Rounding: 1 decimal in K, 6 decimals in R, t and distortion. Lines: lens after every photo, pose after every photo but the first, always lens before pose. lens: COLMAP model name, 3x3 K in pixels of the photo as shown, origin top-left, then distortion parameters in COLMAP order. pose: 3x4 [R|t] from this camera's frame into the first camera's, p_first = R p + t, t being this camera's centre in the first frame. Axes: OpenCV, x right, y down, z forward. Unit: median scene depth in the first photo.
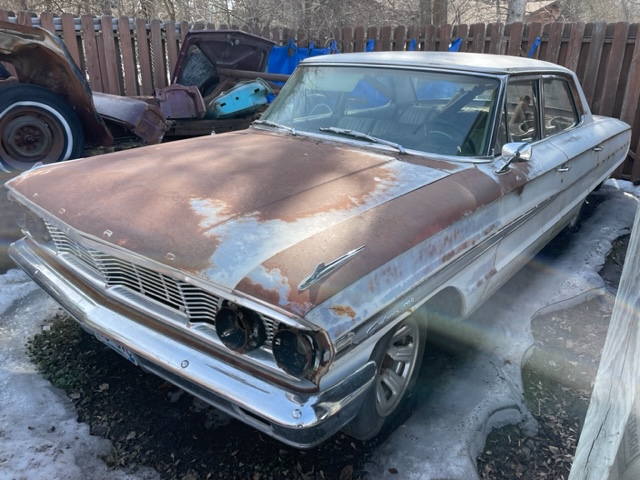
lens RADIAL K [[525.0, 0, 320.0], [0, 525.0, 240.0], [0, 0, 1]] dist [0.002395, 0.000316]
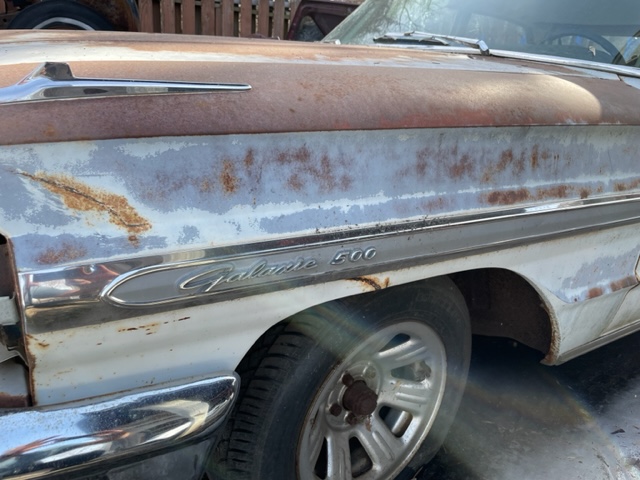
lens RADIAL K [[500.4, 0, 320.0], [0, 500.4, 240.0], [0, 0, 1]] dist [-0.000215, -0.005430]
pose [[0.942655, 0.140079, -0.302951, 0.201478], [-0.162607, 0.985406, -0.050330, 0.102846], [0.291480, 0.096706, 0.951676, 0.484467]]
